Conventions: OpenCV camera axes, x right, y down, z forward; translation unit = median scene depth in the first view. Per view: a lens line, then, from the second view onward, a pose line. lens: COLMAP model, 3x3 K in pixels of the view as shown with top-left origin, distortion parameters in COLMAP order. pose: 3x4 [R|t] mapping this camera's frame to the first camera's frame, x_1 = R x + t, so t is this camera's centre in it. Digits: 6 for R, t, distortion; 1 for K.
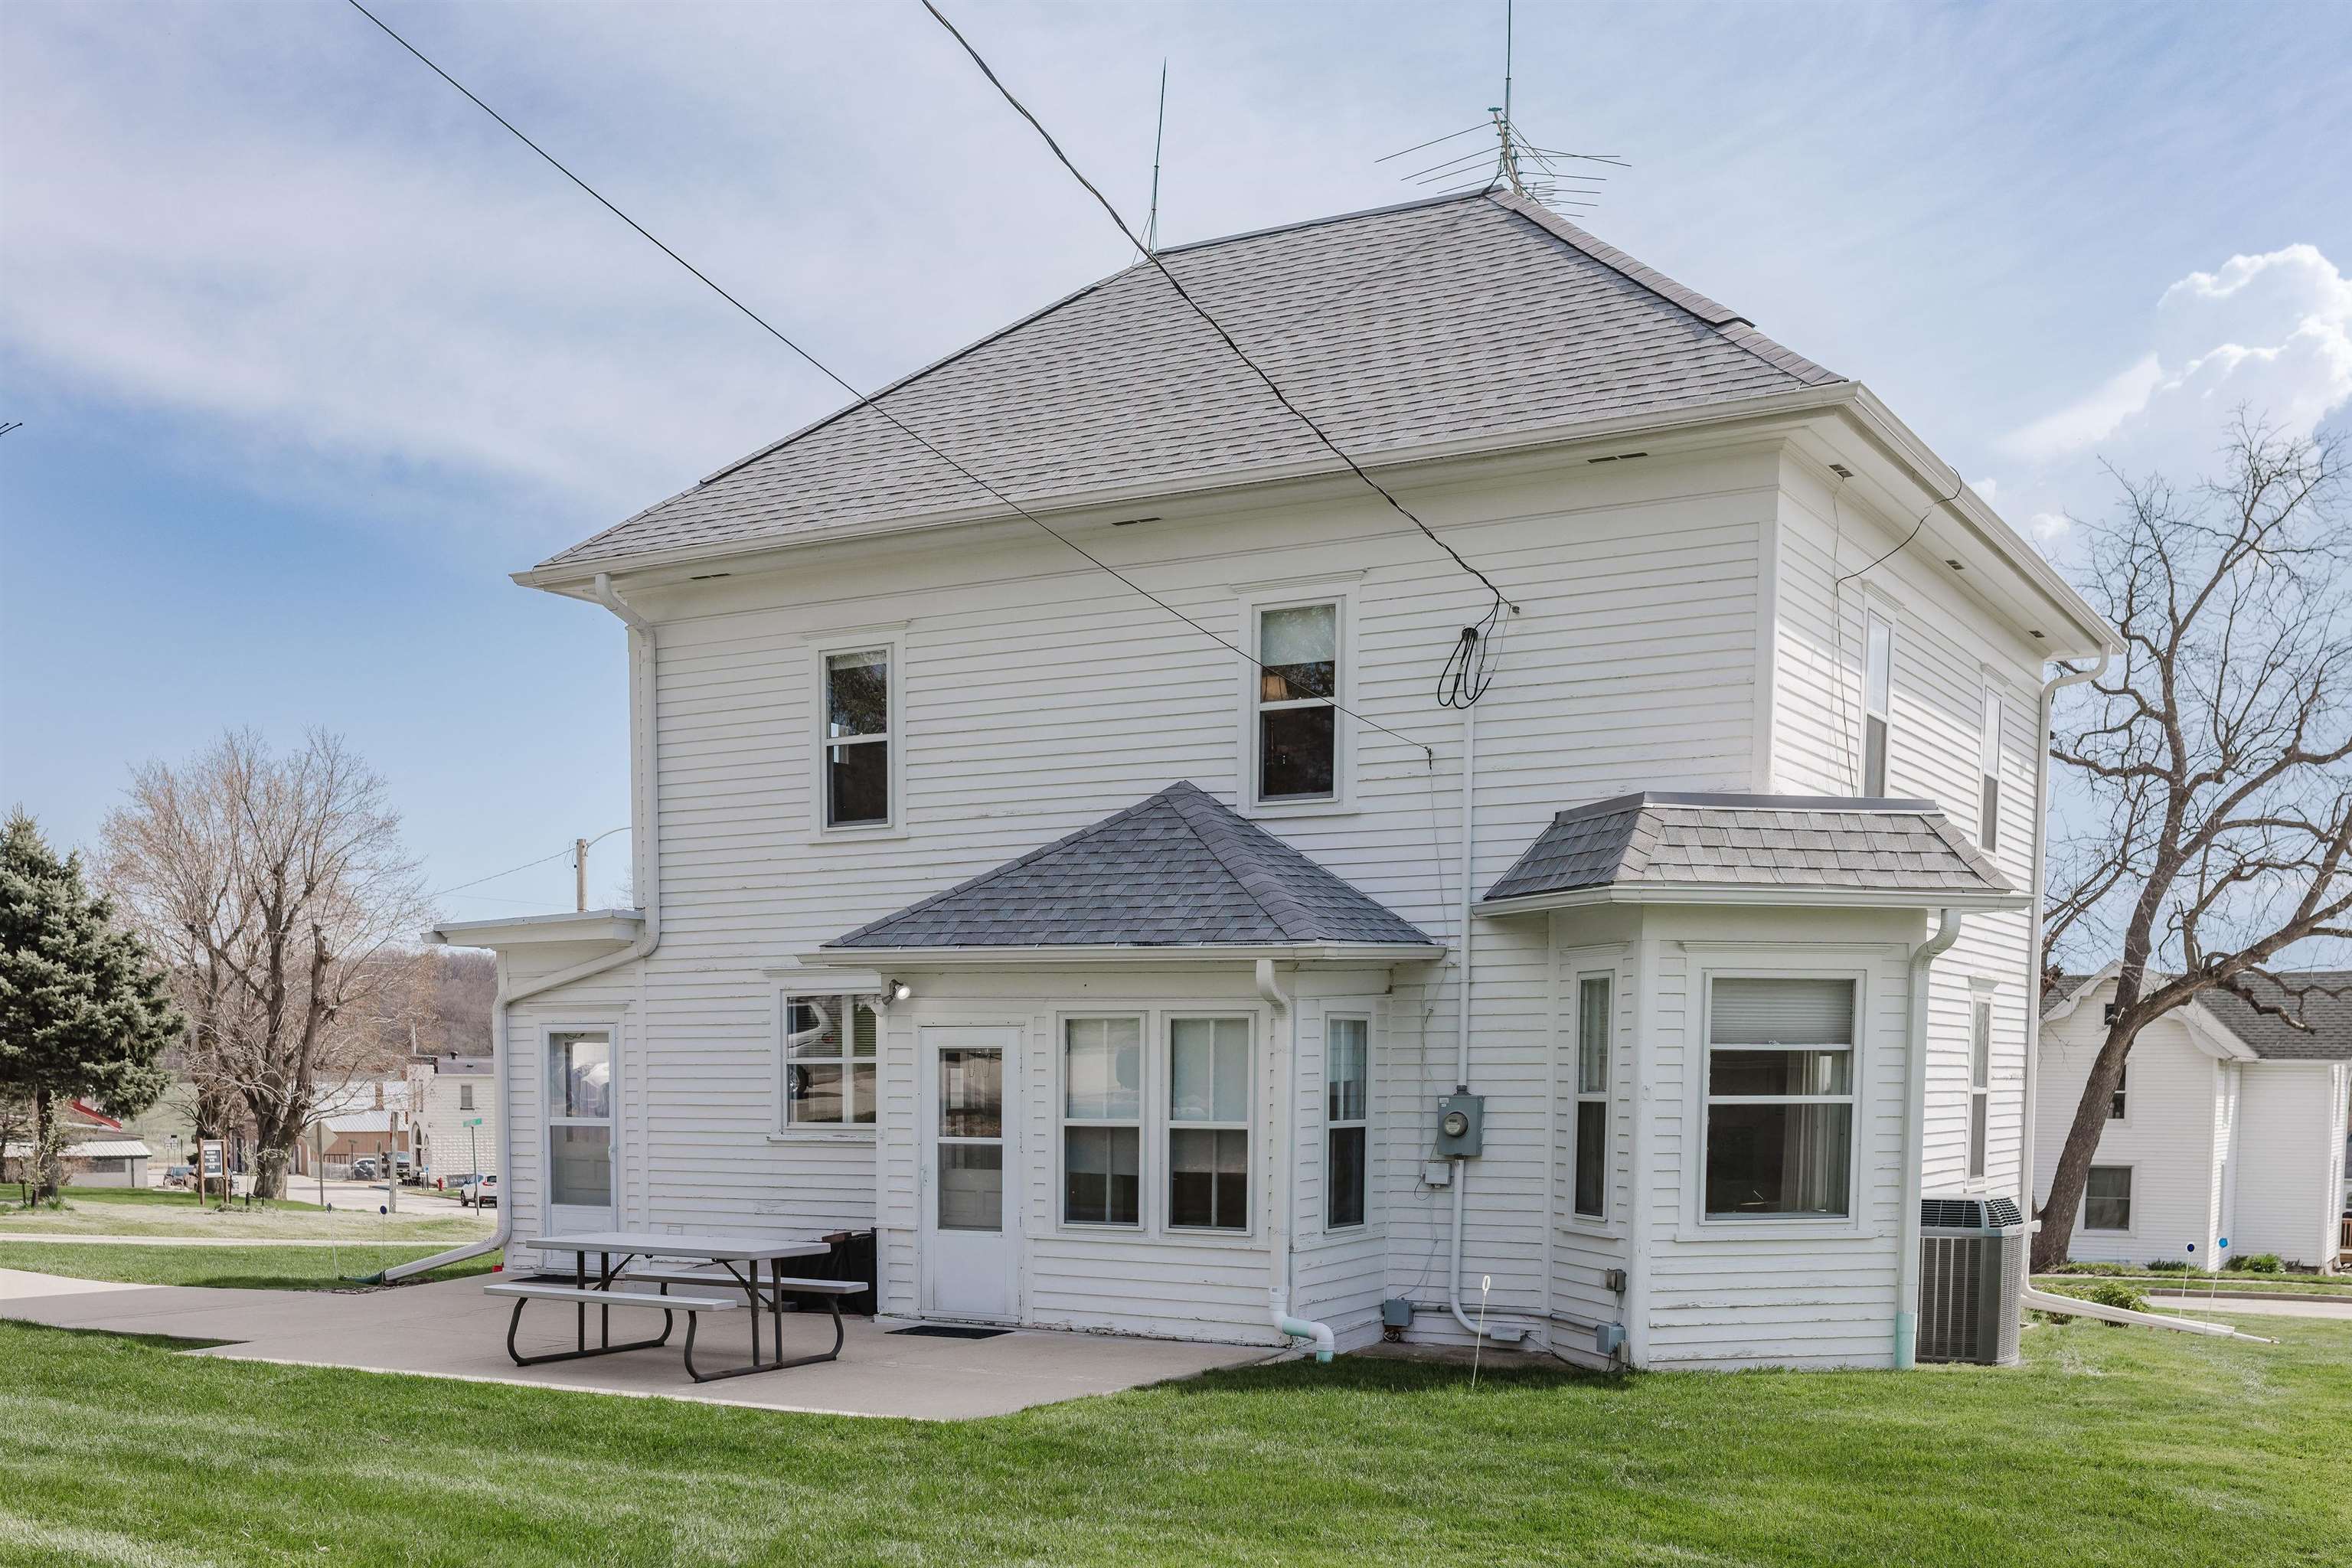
lens RADIAL K [[2352.9, 0, 1135.1], [0, 2352.9, 855.6], [0, 0, 1]] dist [-0.001525, 0.000000]
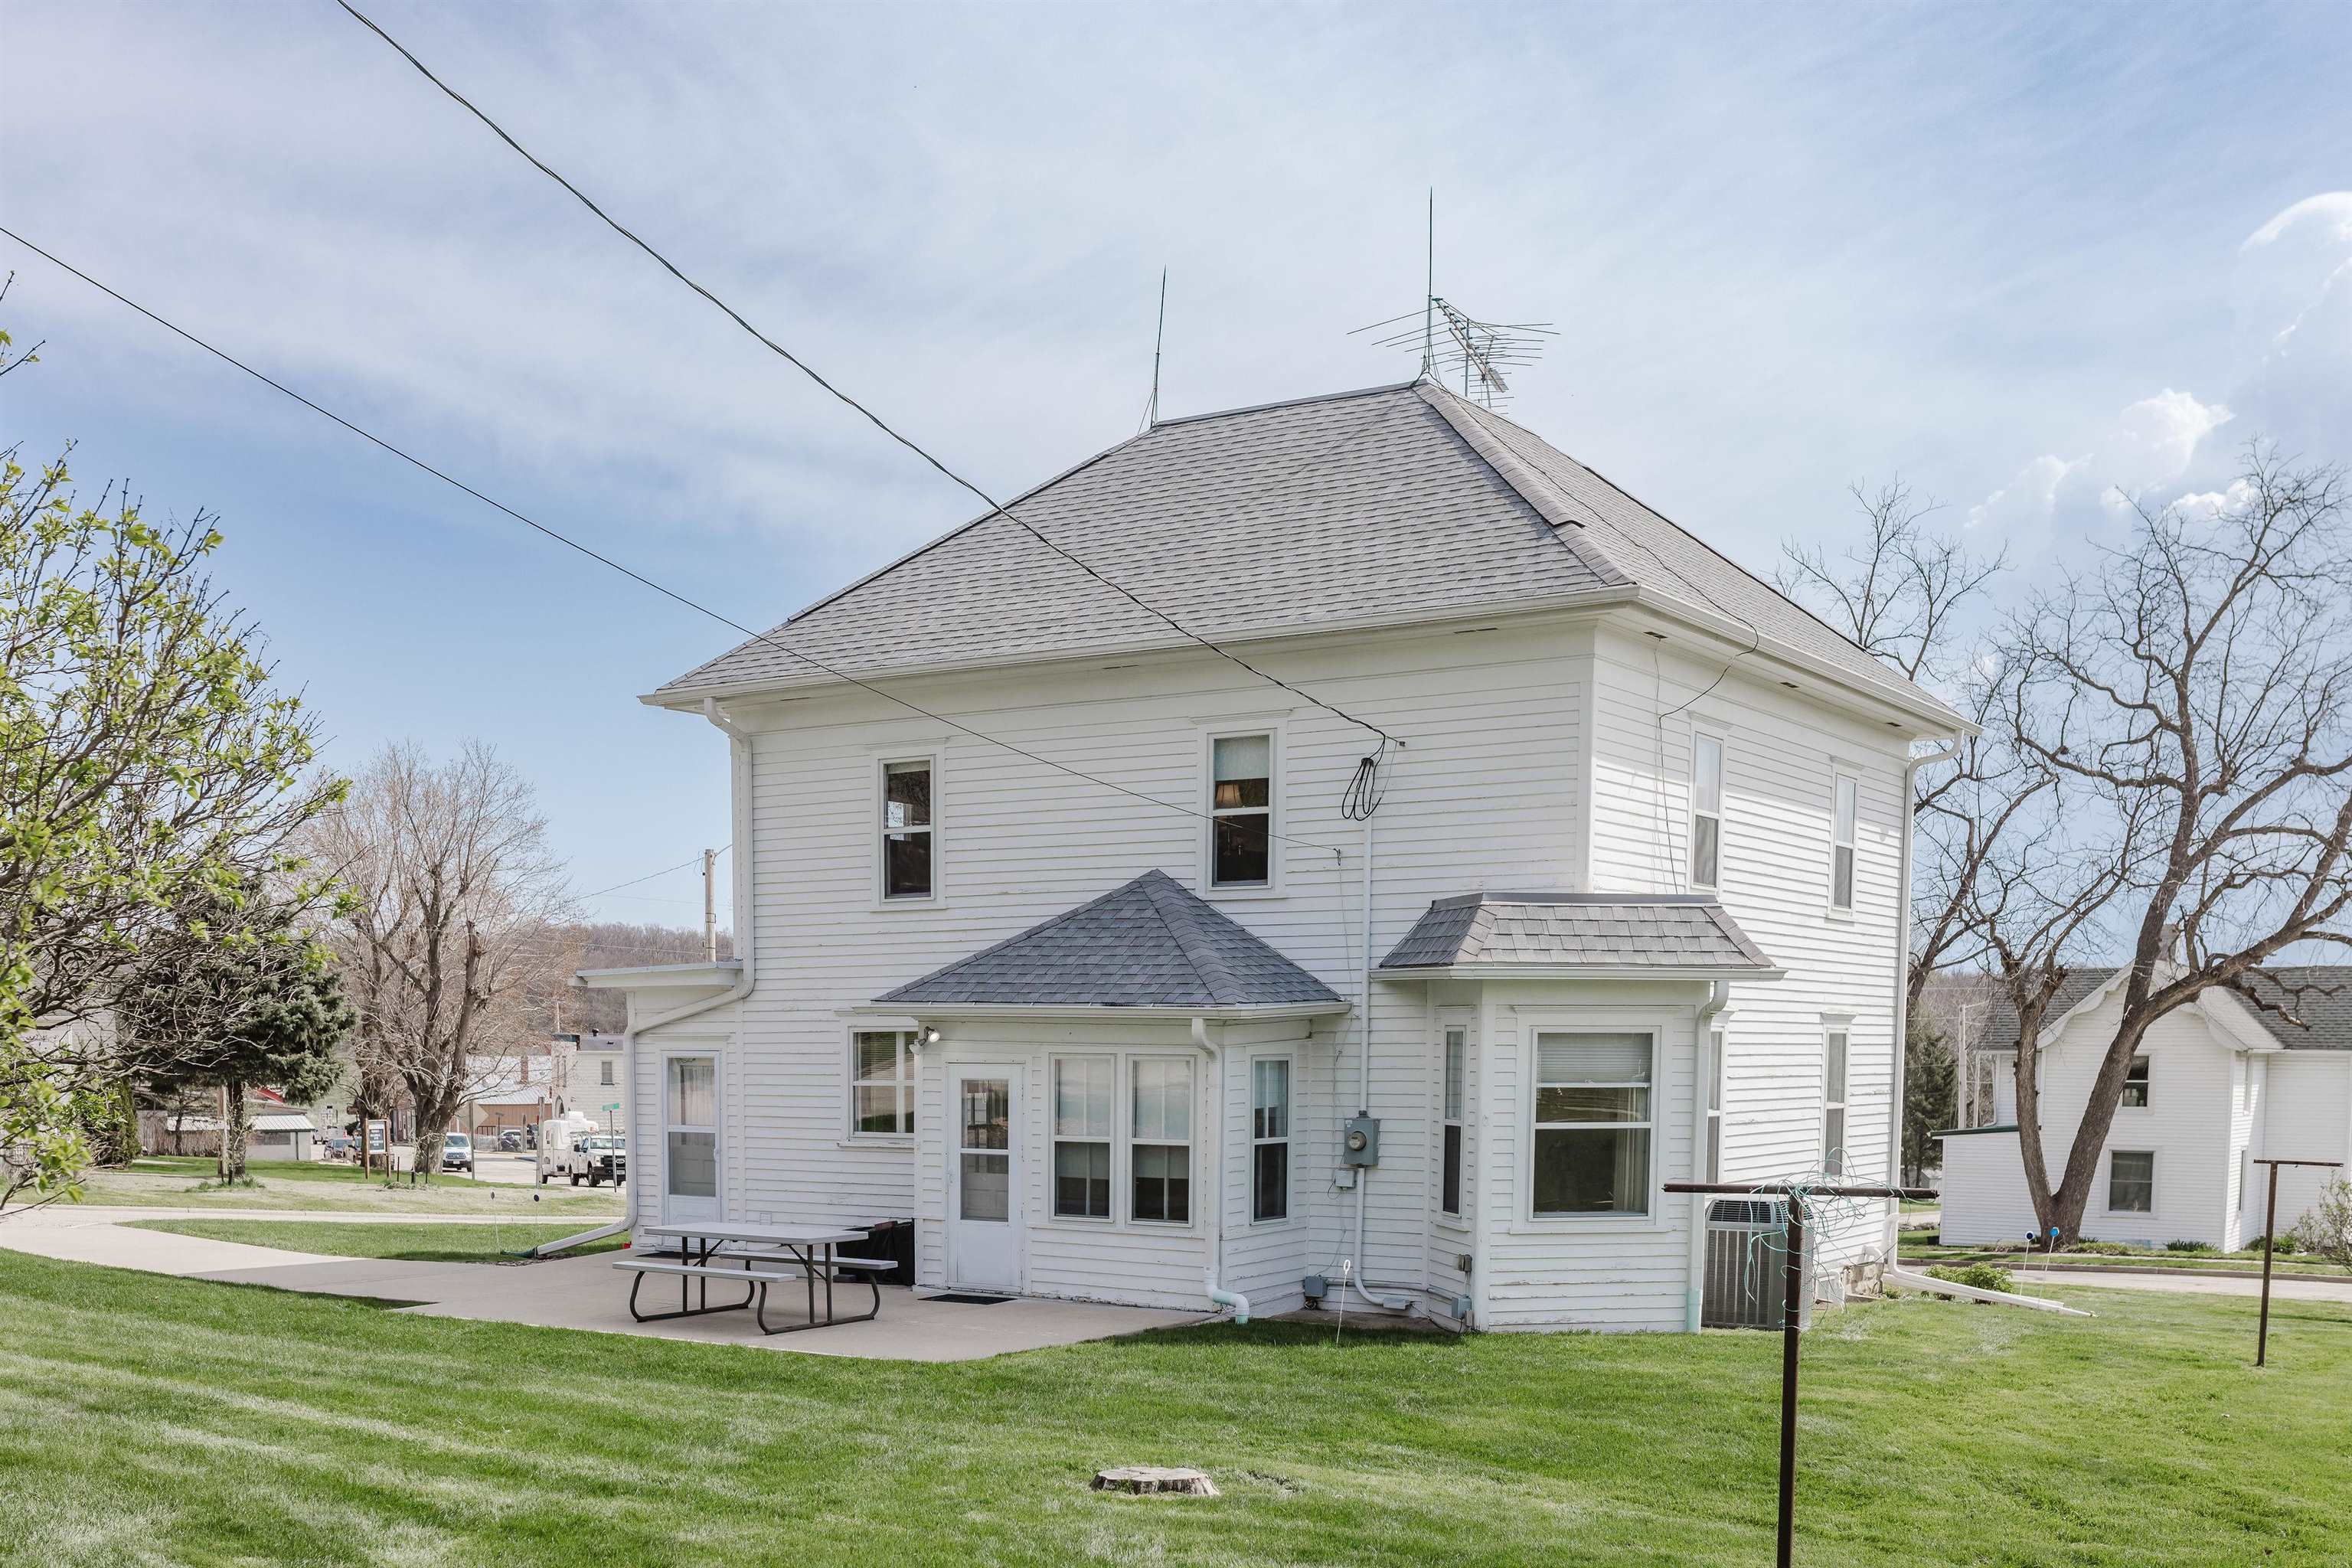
lens RADIAL K [[2352.9, 0, 1179.4], [0, 2352.9, 783.0], [0, 0, 1]] dist [-0.001525, 0.000000]
pose [[0.999234, -0.001610, -0.039108, 0.085257], [0.000939, 0.999852, -0.017188, -0.057680], [0.039130, 0.017139, 0.999087, -0.286819]]
